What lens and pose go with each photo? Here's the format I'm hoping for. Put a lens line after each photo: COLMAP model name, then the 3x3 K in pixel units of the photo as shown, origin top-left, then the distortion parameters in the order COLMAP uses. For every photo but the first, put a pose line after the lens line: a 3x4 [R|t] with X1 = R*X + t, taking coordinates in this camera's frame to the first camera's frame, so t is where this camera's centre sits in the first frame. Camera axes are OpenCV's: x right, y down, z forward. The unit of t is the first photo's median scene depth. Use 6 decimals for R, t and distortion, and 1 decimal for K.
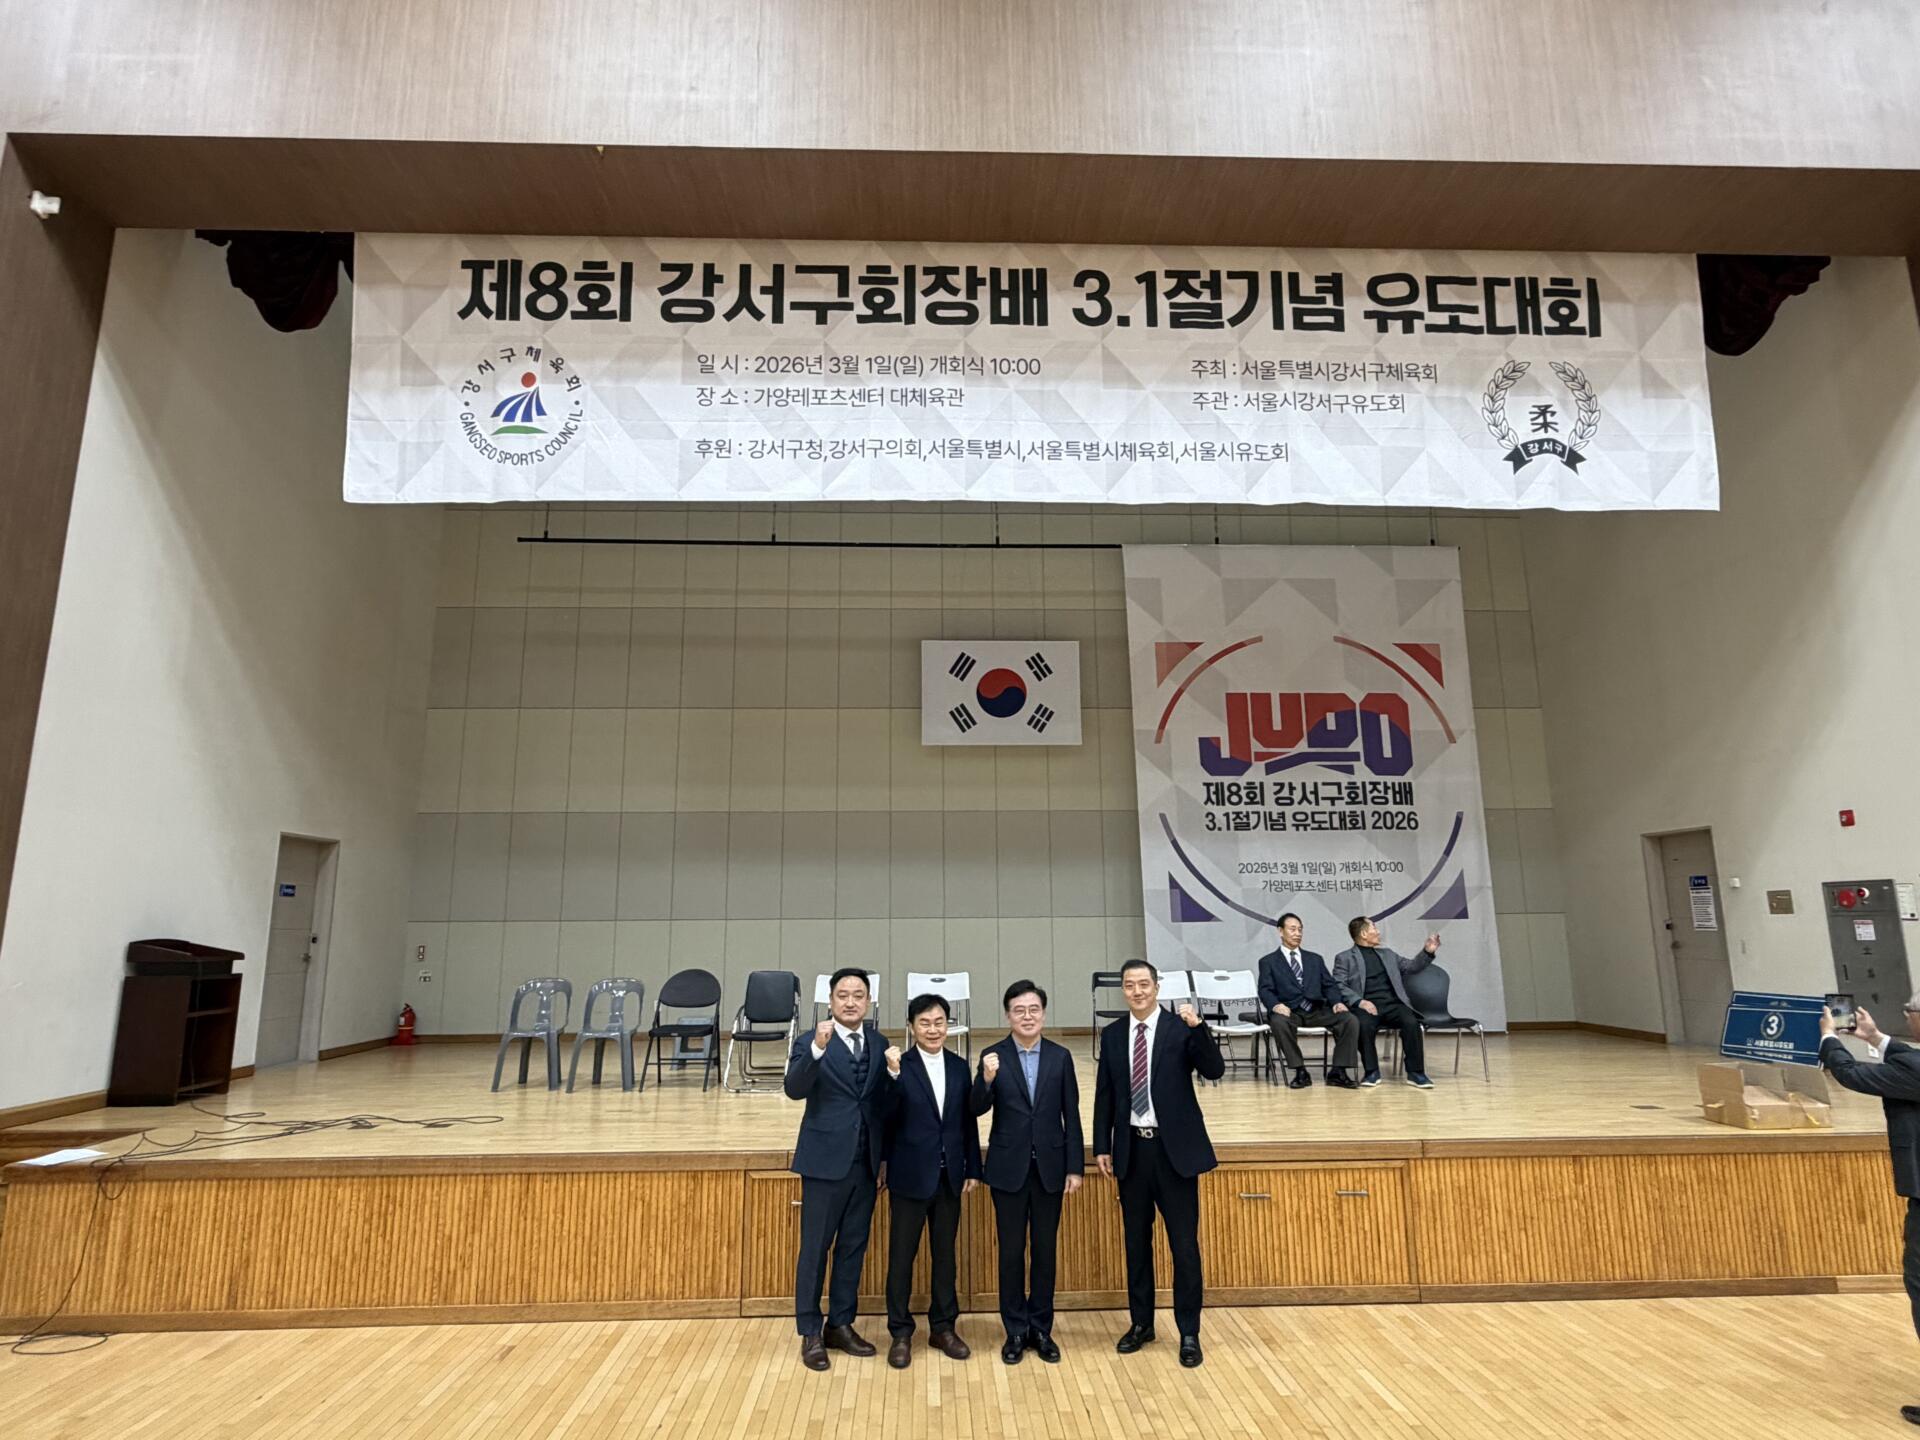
lens RADIAL K [[1059.9, 0, 955.9], [0, 1059.9, 739.4], [0, 0, 1]] dist [-0.004403, 0.001429]
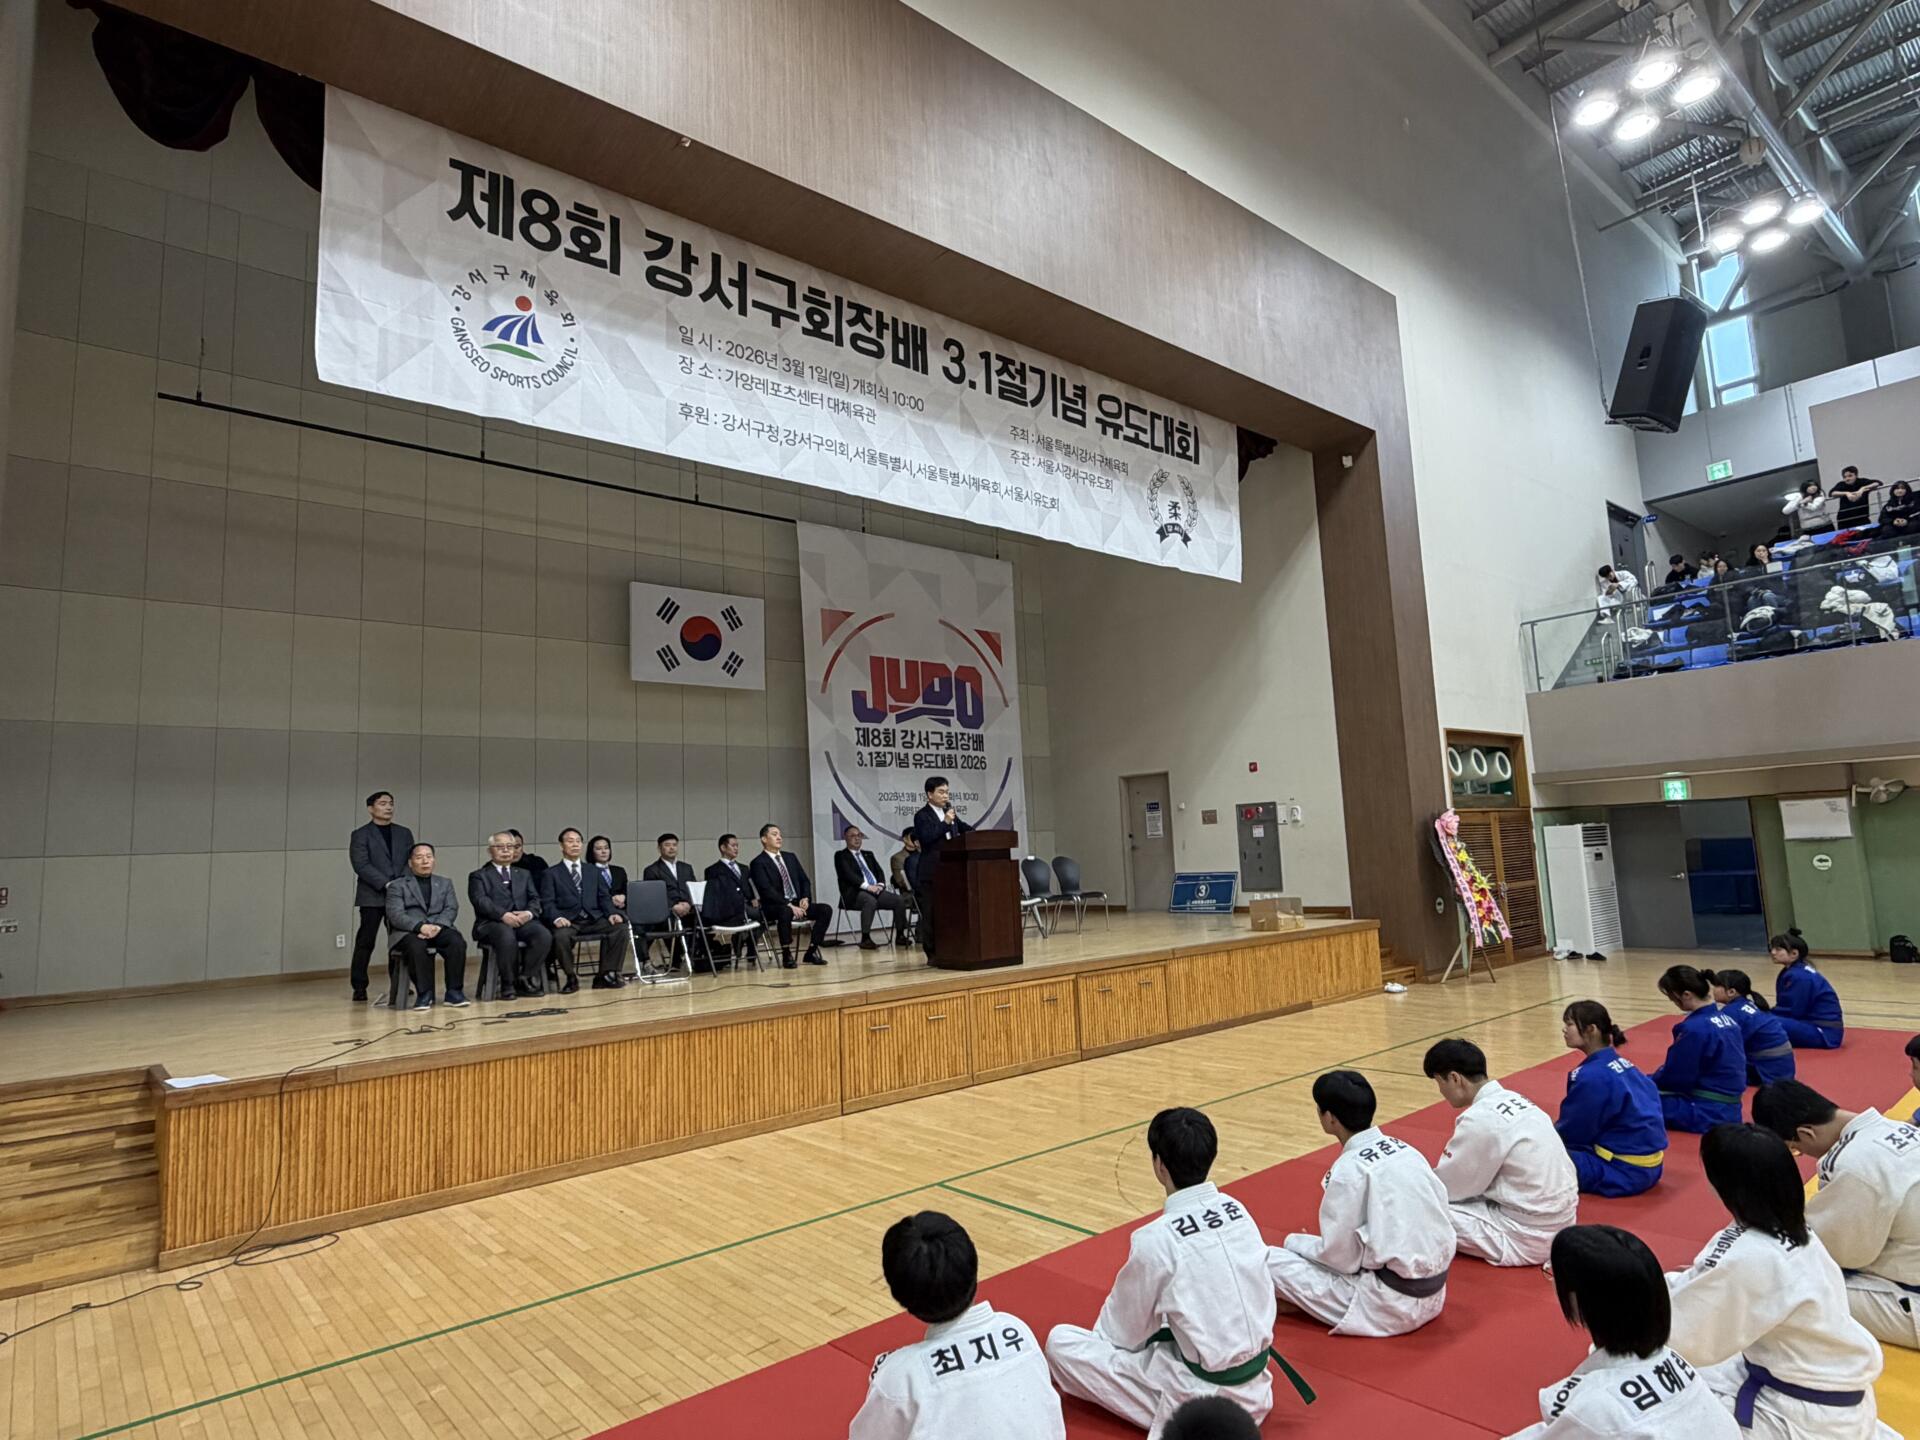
lens RADIAL K [[1078.0, 0, 960.0], [0, 1078.0, 720.0], [0, 0, 1]] dist [-0.000934, 0.000570]
pose [[0.786883, 0.051757, 0.614928, -0.673563], [-0.071201, 0.997436, 0.007159, 0.022188], [-0.612981, -0.049417, 0.788551, -0.093795]]
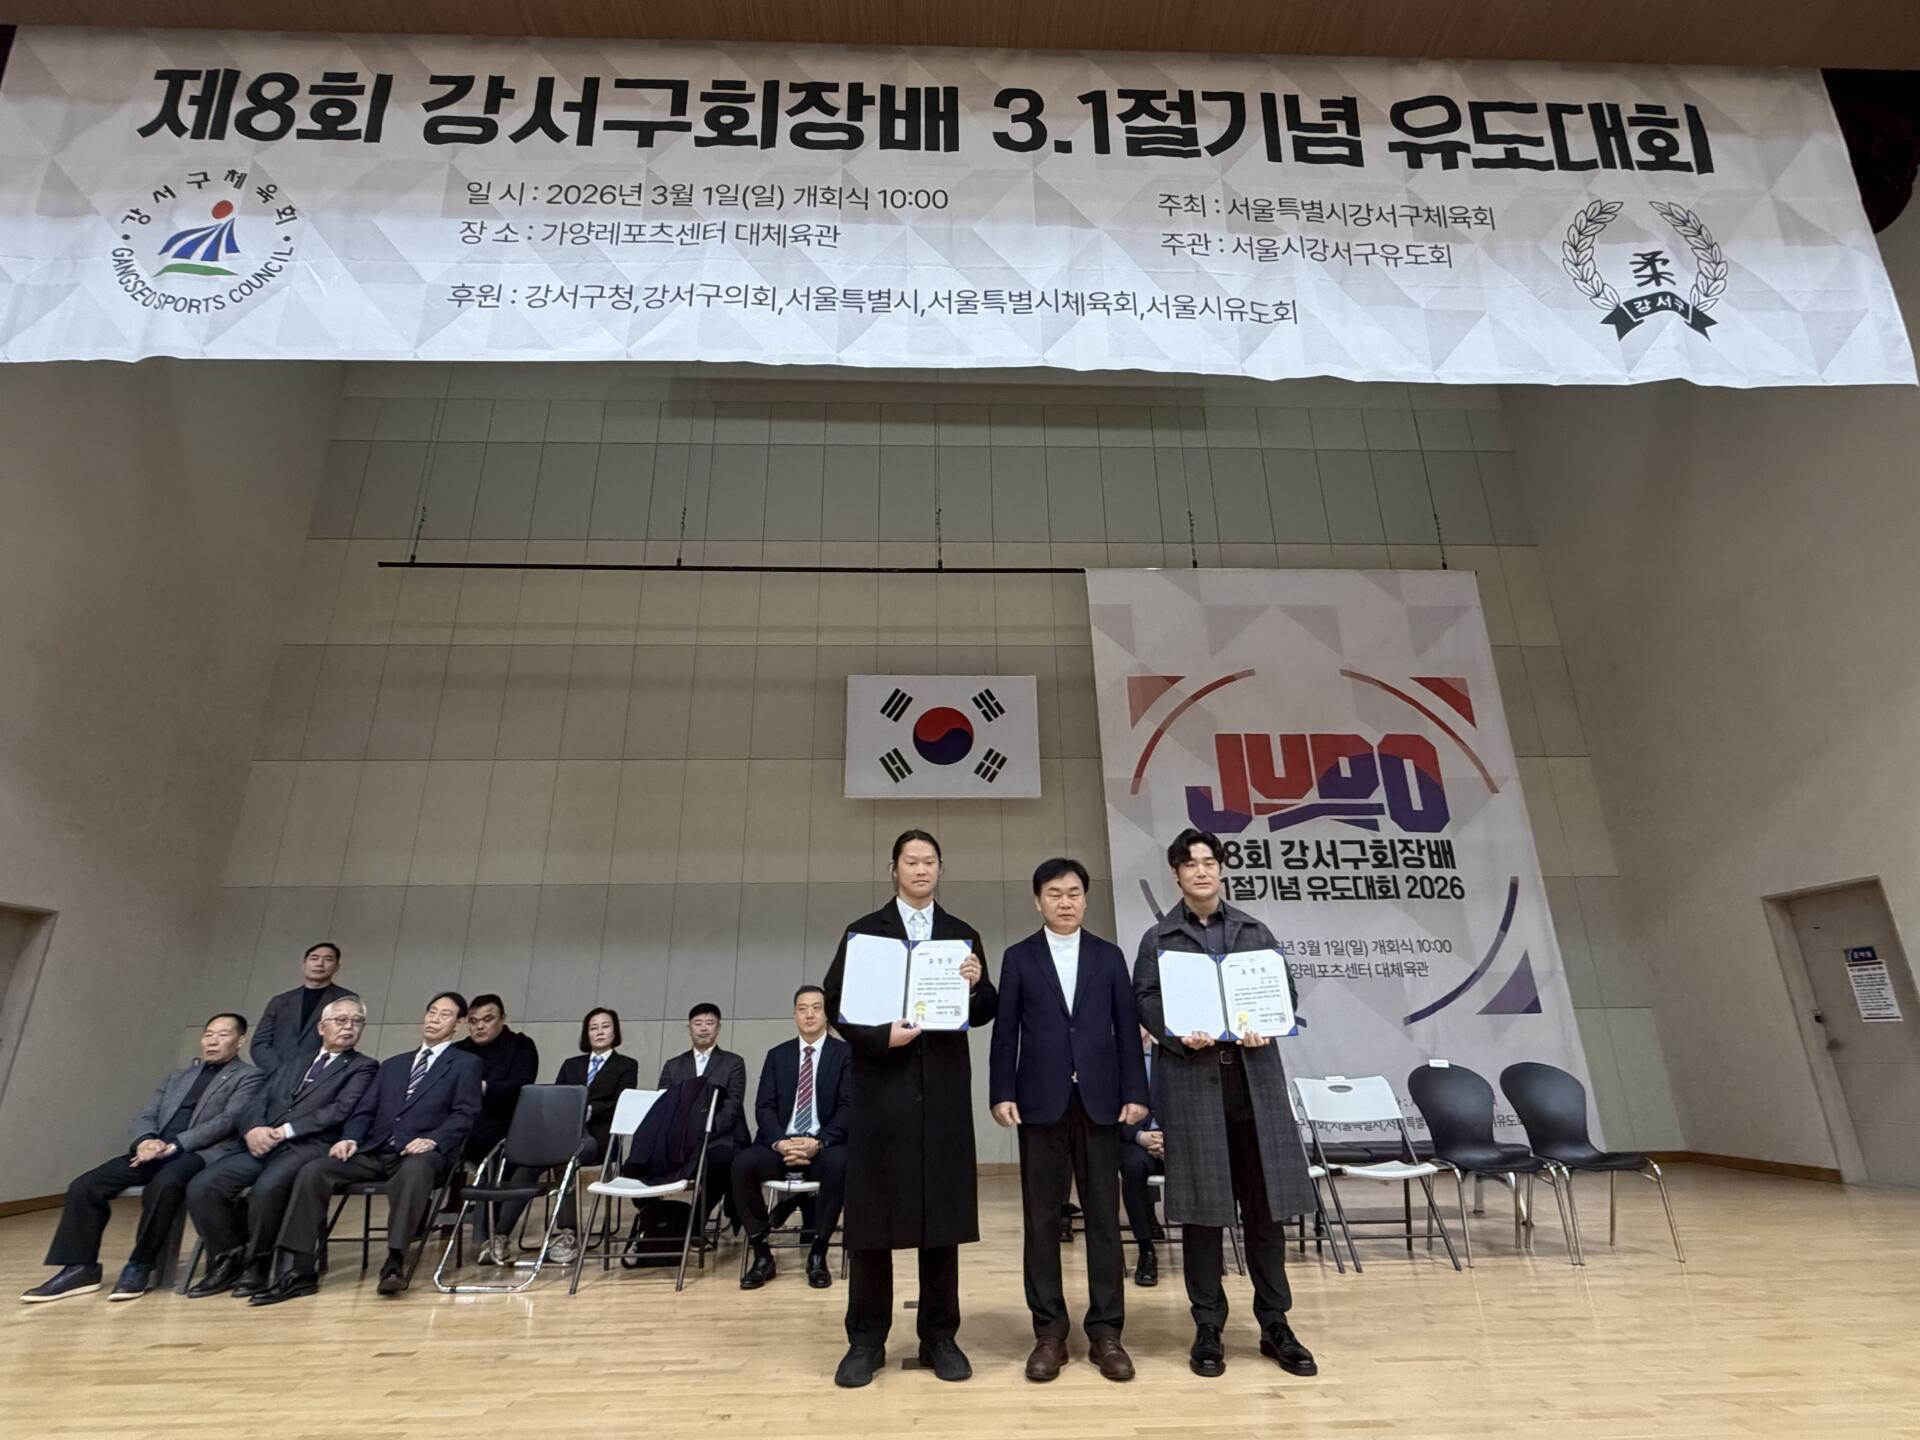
lens RADIAL K [[962.3, 0, 961.7], [0, 962.3, 731.8], [0, 0, 1]] dist [0.000059, -0.000547]
pose [[0.999973, -0.004674, 0.005601, 0.082651], [0.005459, 0.988749, -0.149487, 0.101025], [-0.004839, 0.149514, 0.988748, 0.403921]]
